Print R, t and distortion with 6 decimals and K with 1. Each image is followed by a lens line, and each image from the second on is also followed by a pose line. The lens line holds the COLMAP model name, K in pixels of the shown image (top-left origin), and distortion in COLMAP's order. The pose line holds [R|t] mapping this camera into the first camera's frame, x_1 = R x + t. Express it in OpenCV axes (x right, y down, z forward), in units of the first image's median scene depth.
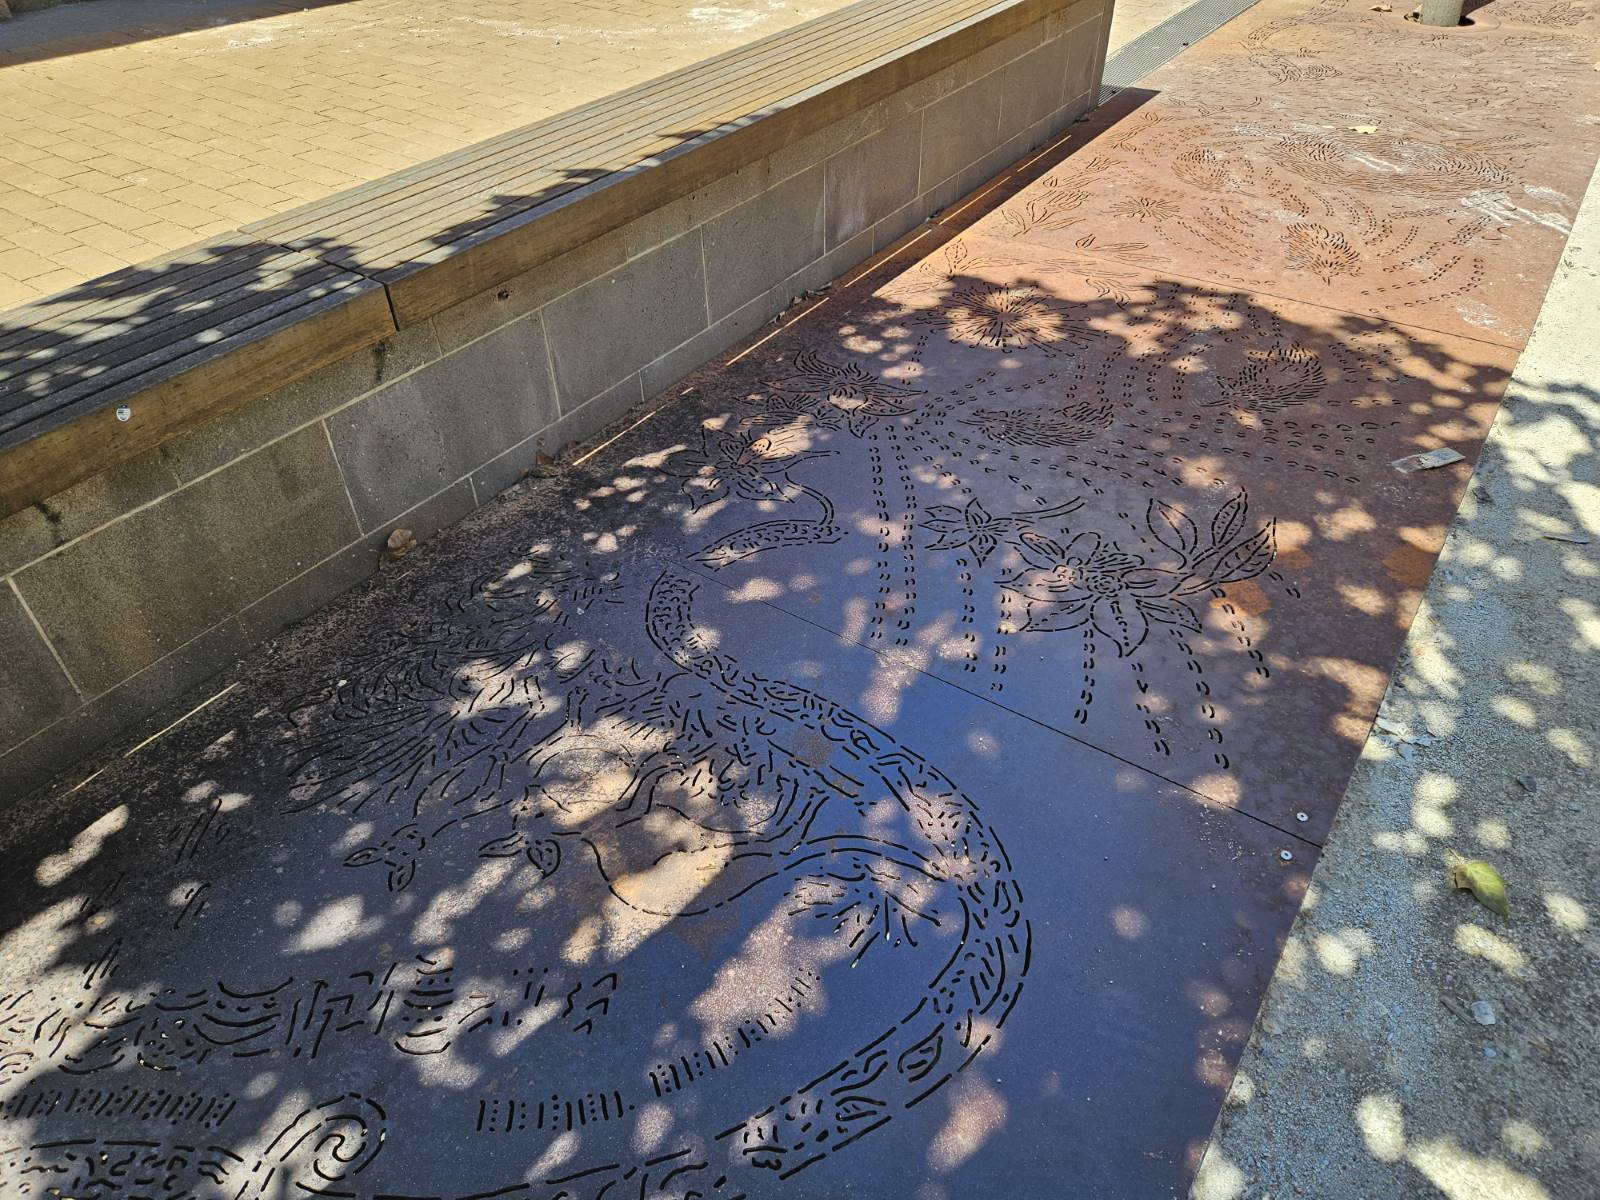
lens RADIAL K [[1075.3, 0, 801.2], [0, 1075.3, 578.1], [0, 0, 1]] dist [0.076799, -0.073166]
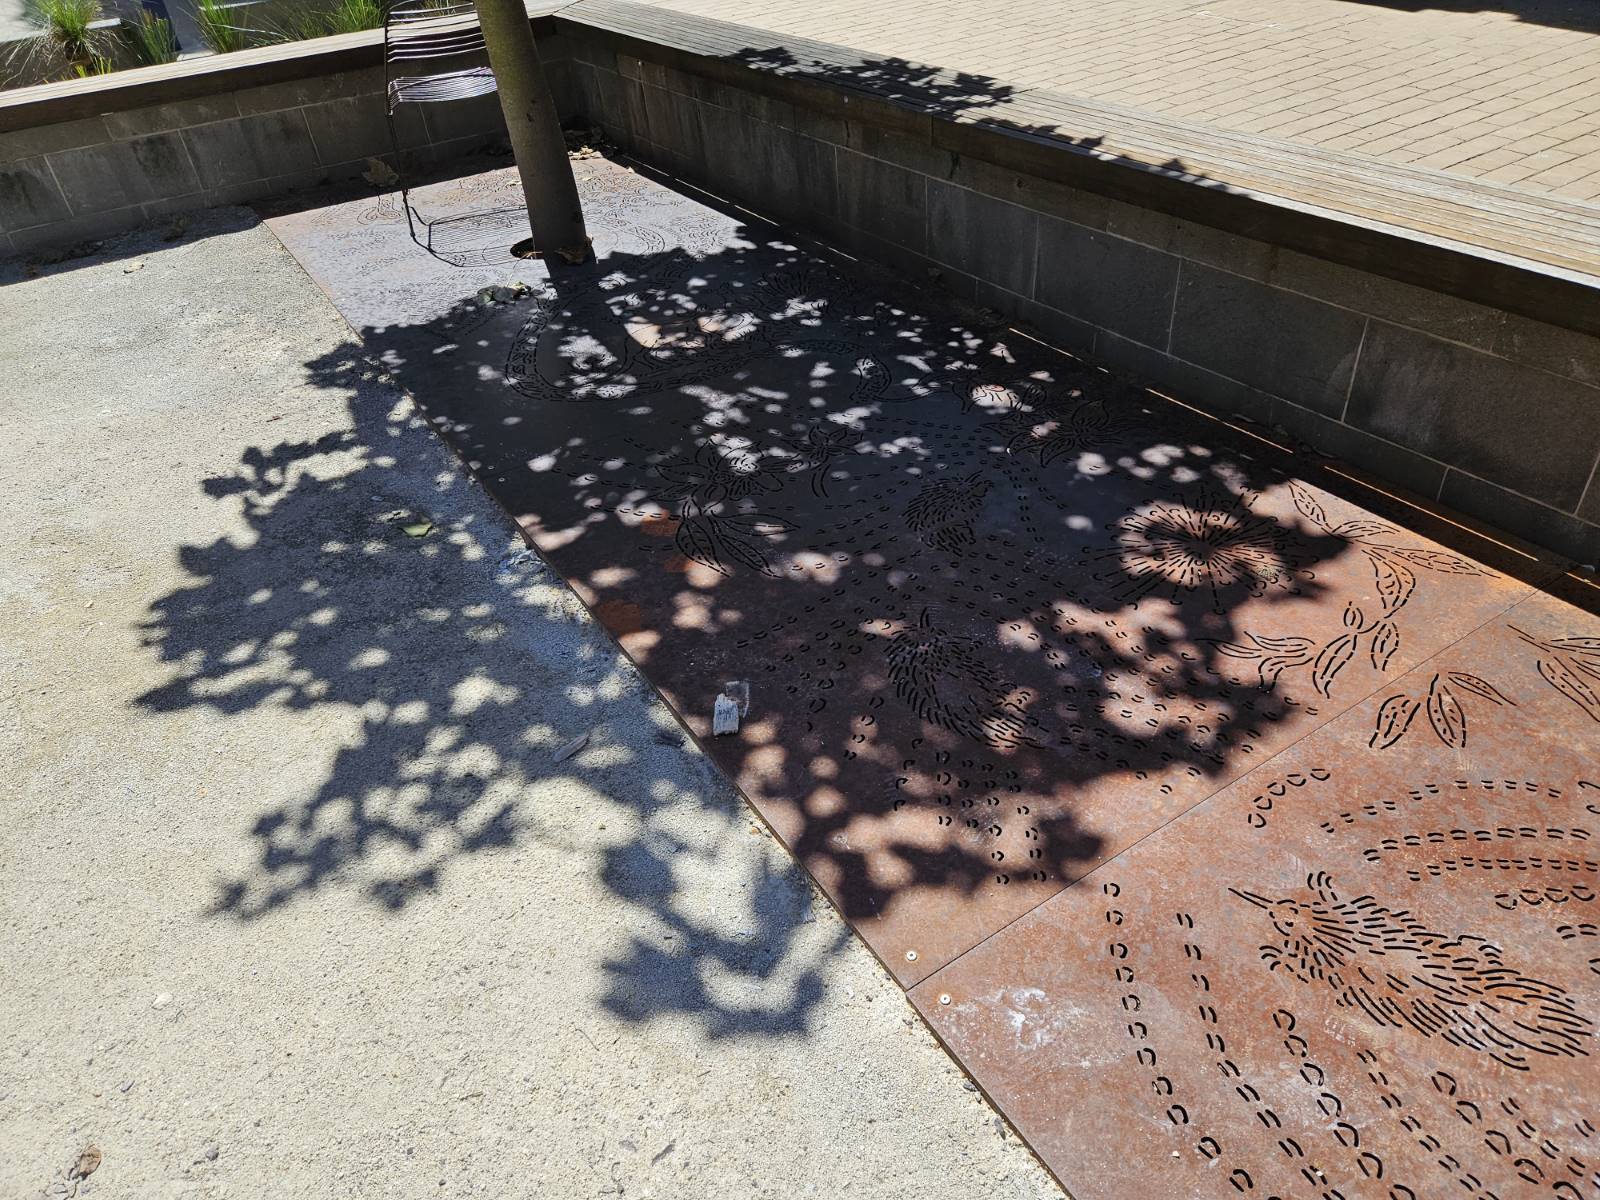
lens RADIAL K [[1075.3, 0, 801.2], [0, 1075.3, 578.1], [0, 0, 1]] dist [0.076799, -0.073166]
pose [[-0.381636, 0.577536, -0.721669, 1.125009], [-0.525412, 0.506808, 0.683438, -0.785545], [0.760458, 0.639998, 0.110029, 0.895345]]
